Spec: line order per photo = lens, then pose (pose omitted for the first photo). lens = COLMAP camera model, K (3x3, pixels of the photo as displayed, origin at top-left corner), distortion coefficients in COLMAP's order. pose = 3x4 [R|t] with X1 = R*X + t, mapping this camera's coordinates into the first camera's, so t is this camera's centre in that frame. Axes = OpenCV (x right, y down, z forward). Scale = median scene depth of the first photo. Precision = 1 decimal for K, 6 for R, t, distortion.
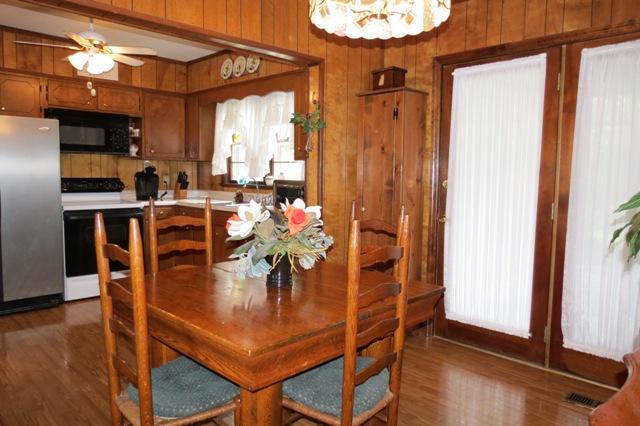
lens RADIAL K [[456.7, 0, 320.0], [0, 456.7, 213.0], [0, 0, 1]] dist [-0.025555, 0.006685]
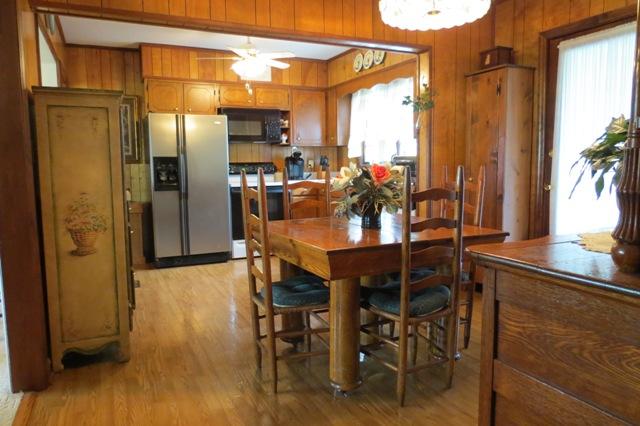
lens RADIAL K [[456.7, 0, 320.0], [0, 456.7, 213.0], [0, 0, 1]] dist [-0.025555, 0.006685]
pose [[0.942241, 0.008141, -0.334837, 0.088067], [-0.002252, 0.999836, 0.017974, 0.037982], [0.334929, -0.016182, 0.942104, -0.109084]]
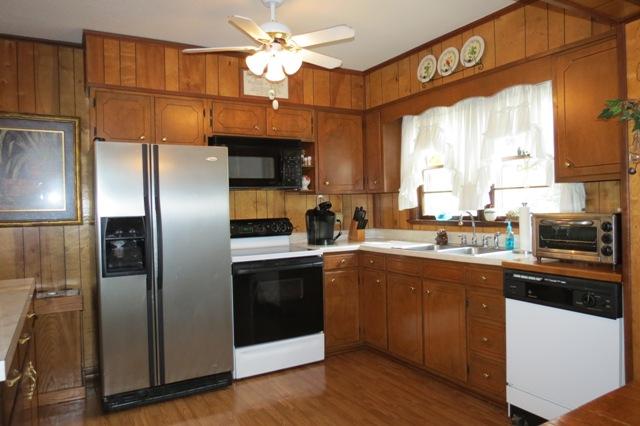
lens RADIAL K [[456.7, 0, 320.0], [0, 456.7, 213.0], [0, 0, 1]] dist [-0.025555, 0.006685]
pose [[0.965261, -0.036280, -0.258755, -0.185963], [0.017998, 0.997193, -0.072677, -0.026752], [0.260665, 0.065495, 0.963205, 0.241376]]
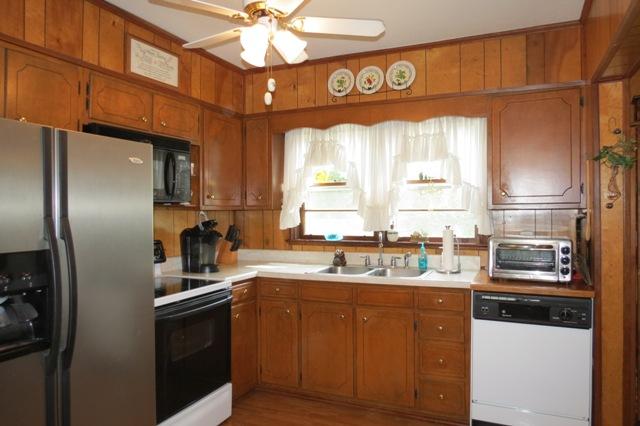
lens RADIAL K [[456.7, 0, 320.0], [0, 456.7, 213.0], [0, 0, 1]] dist [-0.025555, 0.006685]
pose [[0.934219, -0.022974, 0.355960, -0.488102], [0.051131, 0.996243, -0.069894, -0.062185], [-0.353017, 0.083496, 0.931884, 0.353656]]
